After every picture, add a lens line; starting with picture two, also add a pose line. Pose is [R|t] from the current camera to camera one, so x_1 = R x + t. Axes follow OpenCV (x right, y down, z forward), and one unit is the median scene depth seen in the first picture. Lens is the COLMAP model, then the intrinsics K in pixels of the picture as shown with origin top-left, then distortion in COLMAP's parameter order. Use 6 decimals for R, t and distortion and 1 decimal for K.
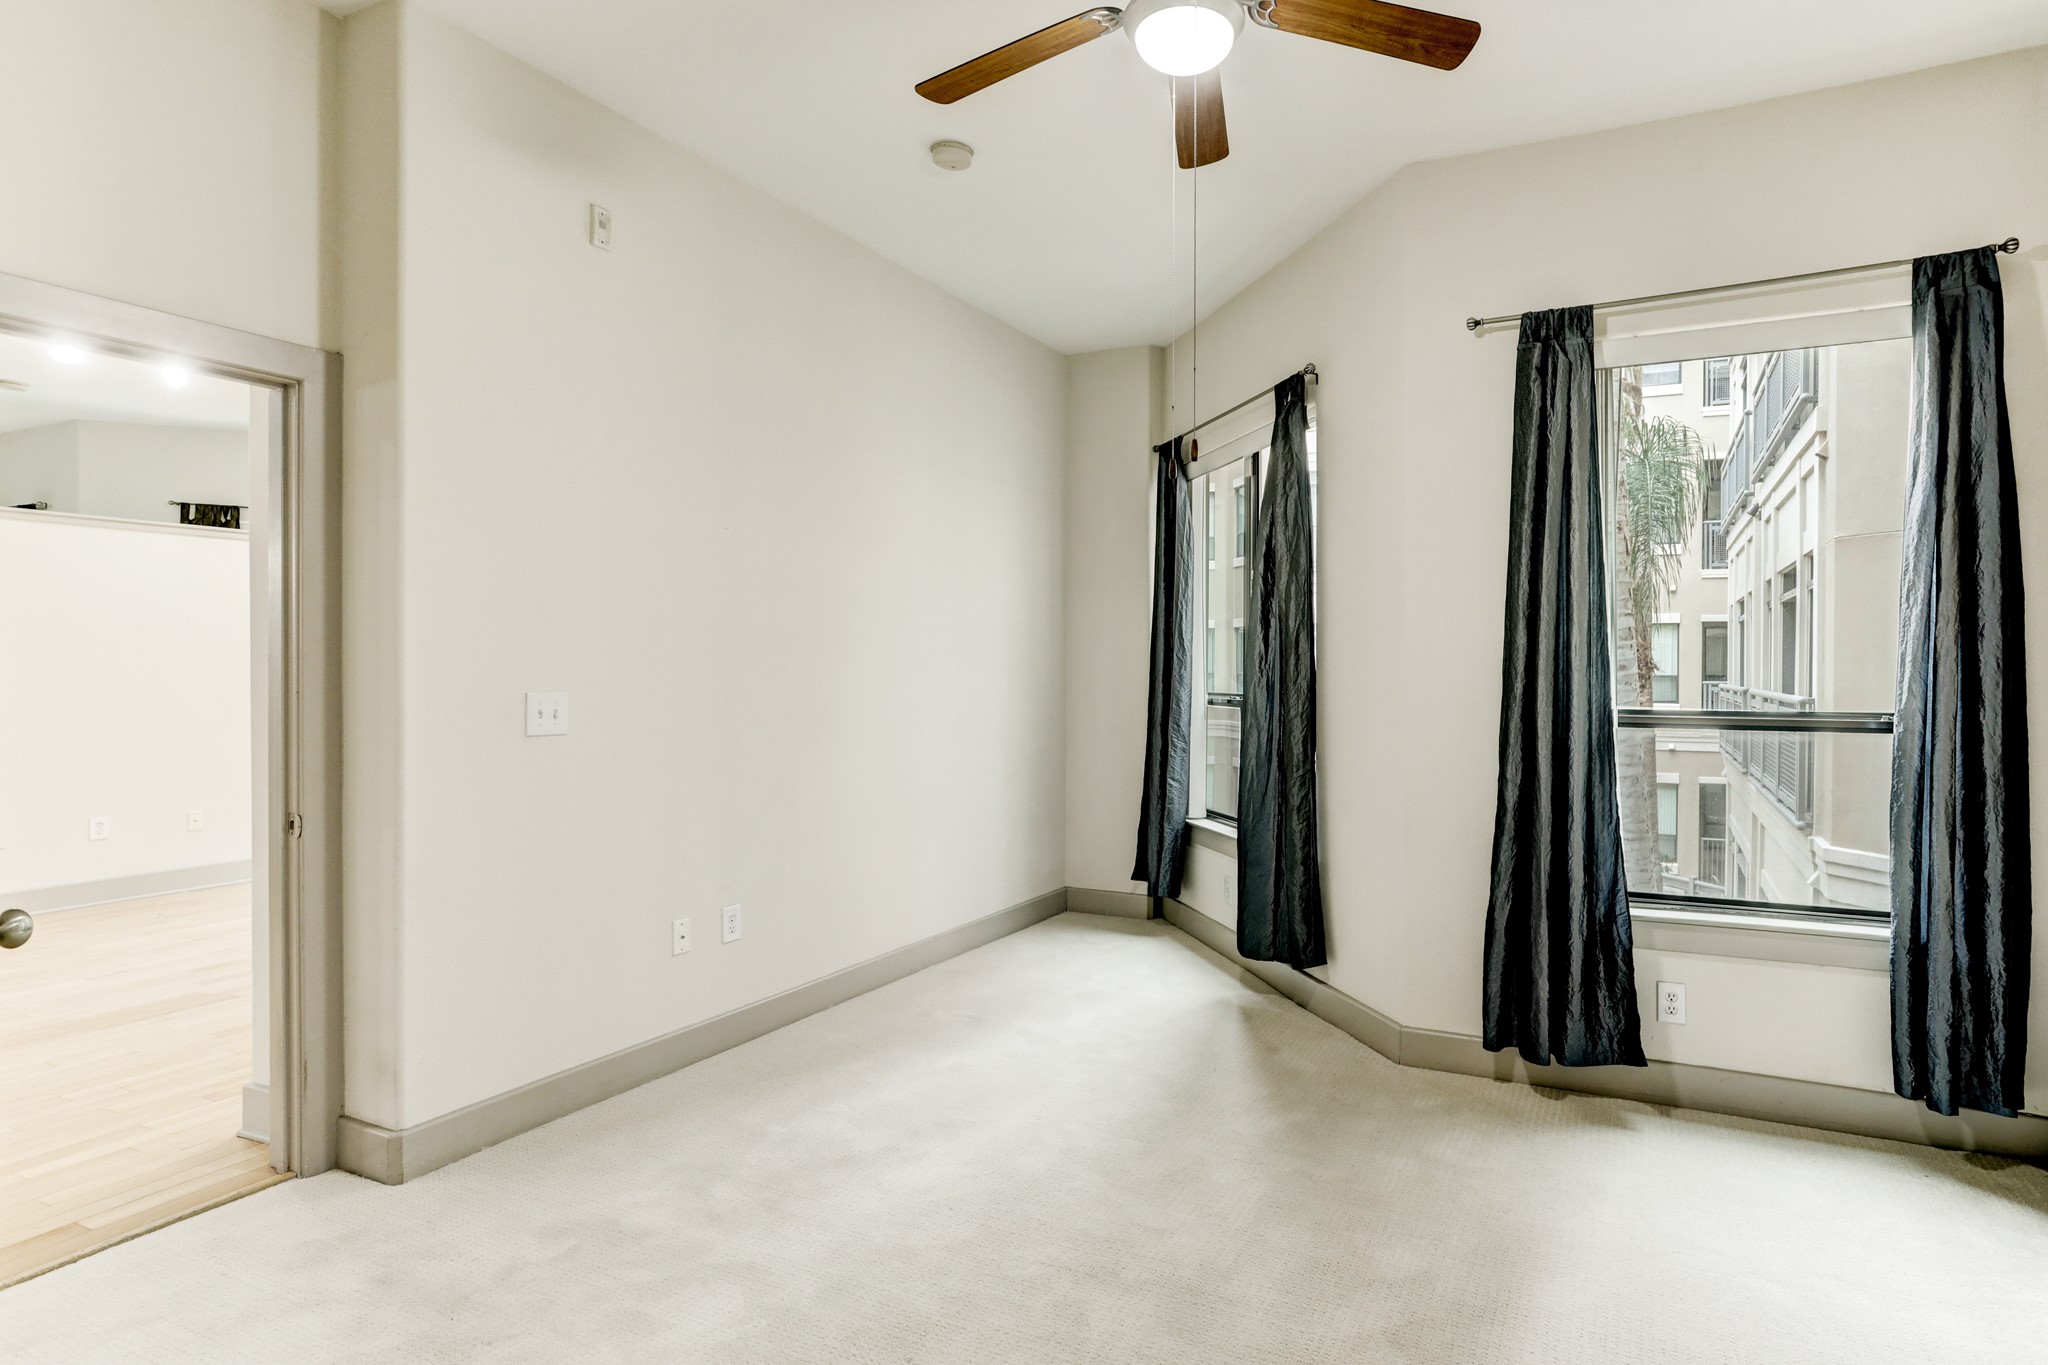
lens RADIAL K [[971.5, 0, 1063.4], [0, 971.5, 664.8], [0, 0, 1]] dist [-0.032861, -0.000102]
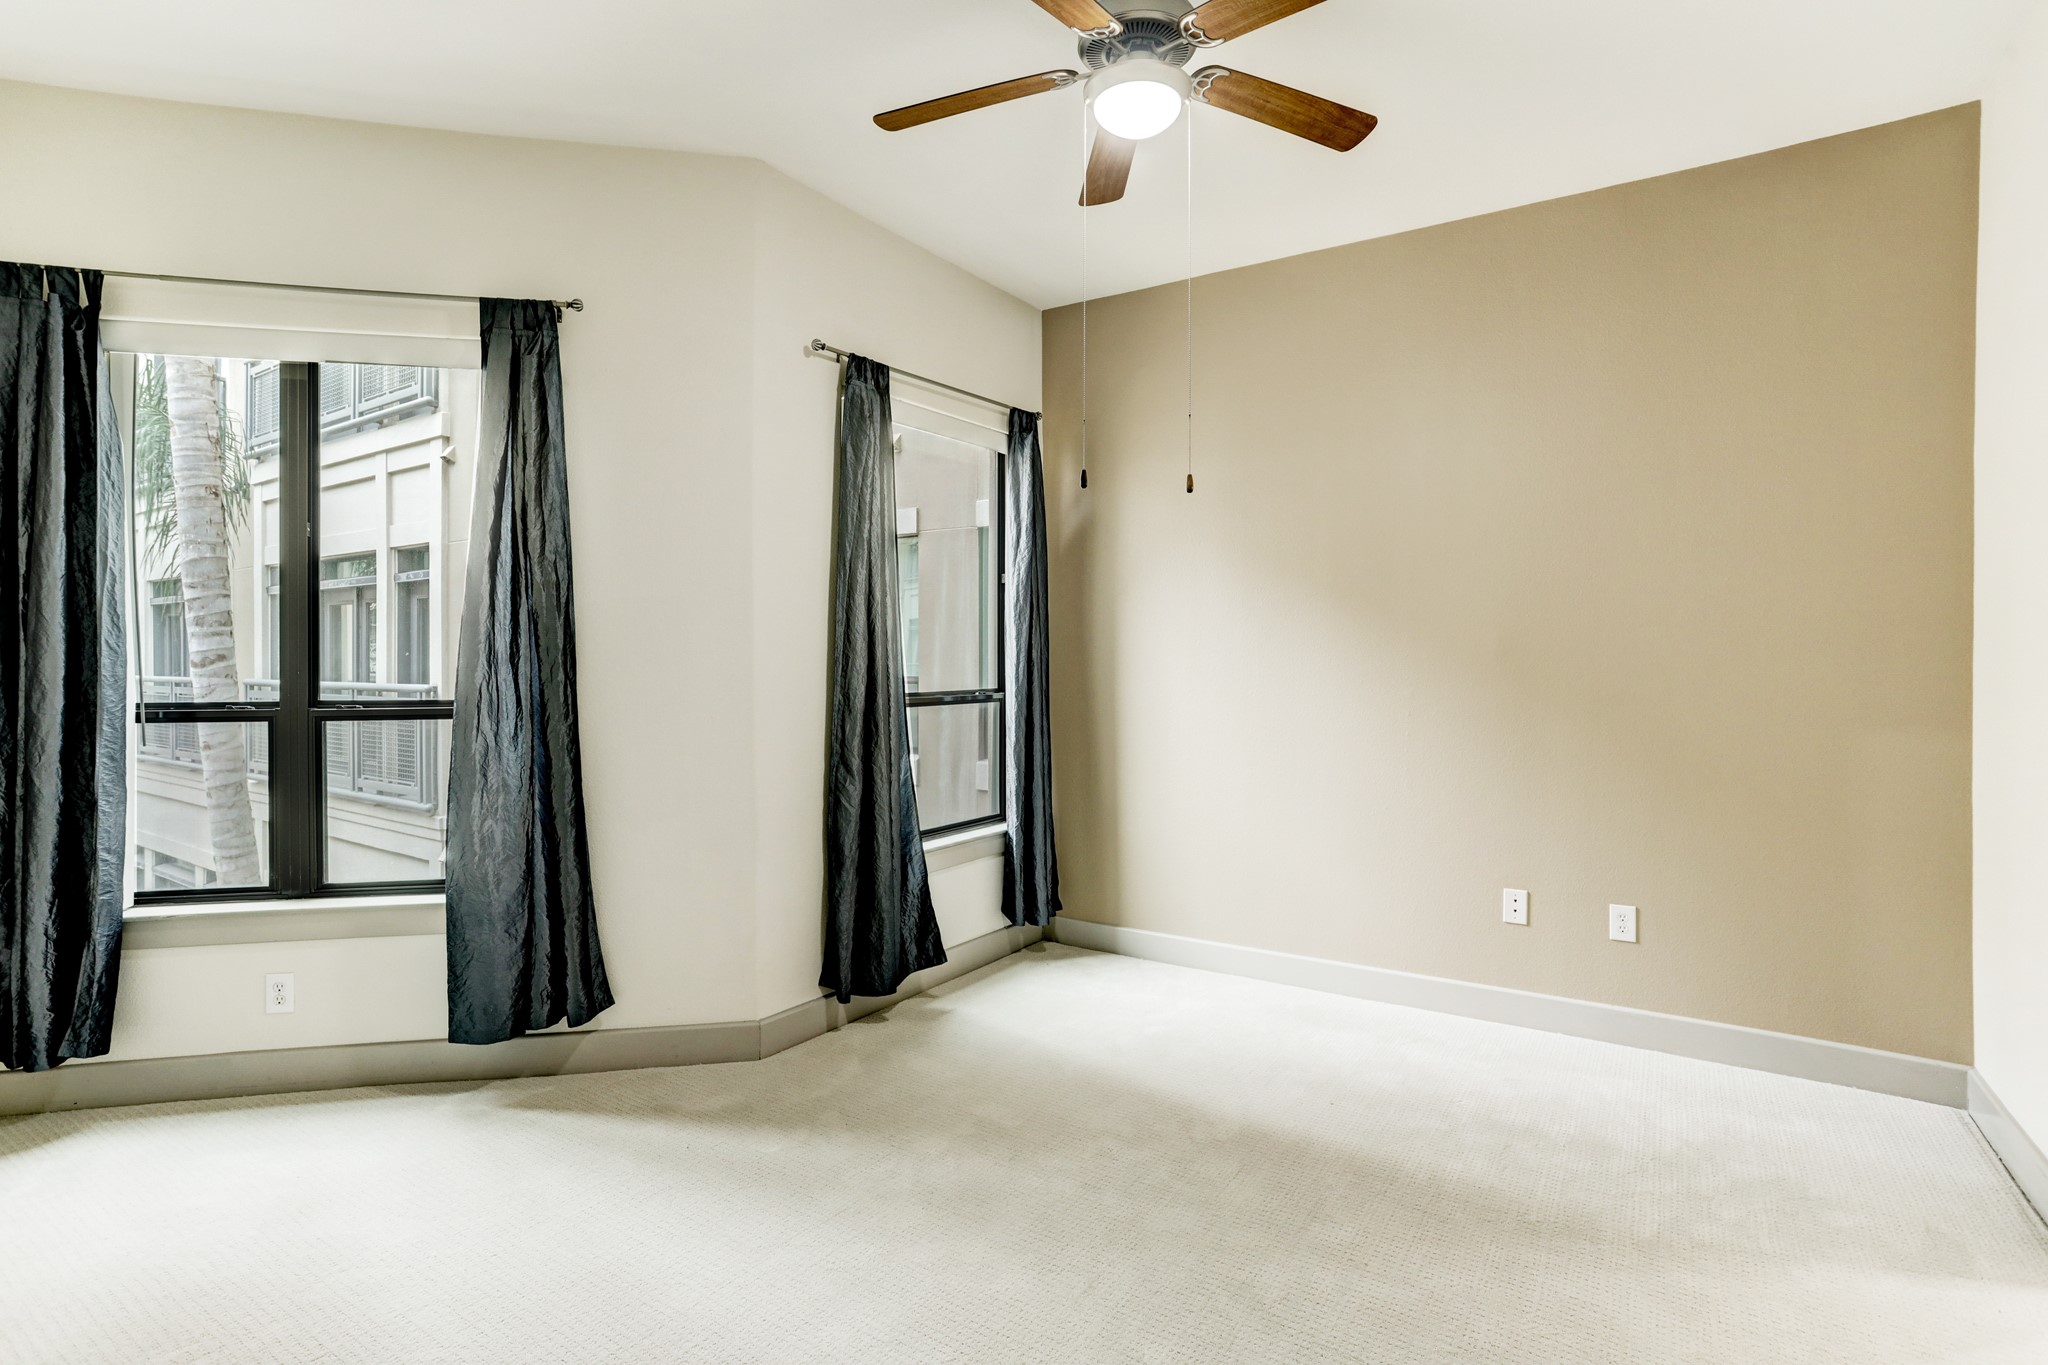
lens RADIAL K [[971.5, 0, 1063.4], [0, 971.5, 664.8], [0, 0, 1]] dist [-0.032861, -0.000102]
pose [[0.149795, -0.008334, 0.988682, -0.404043], [-0.003576, 0.999953, 0.008970, -0.003142], [-0.988711, -0.004879, 0.149758, 0.371581]]
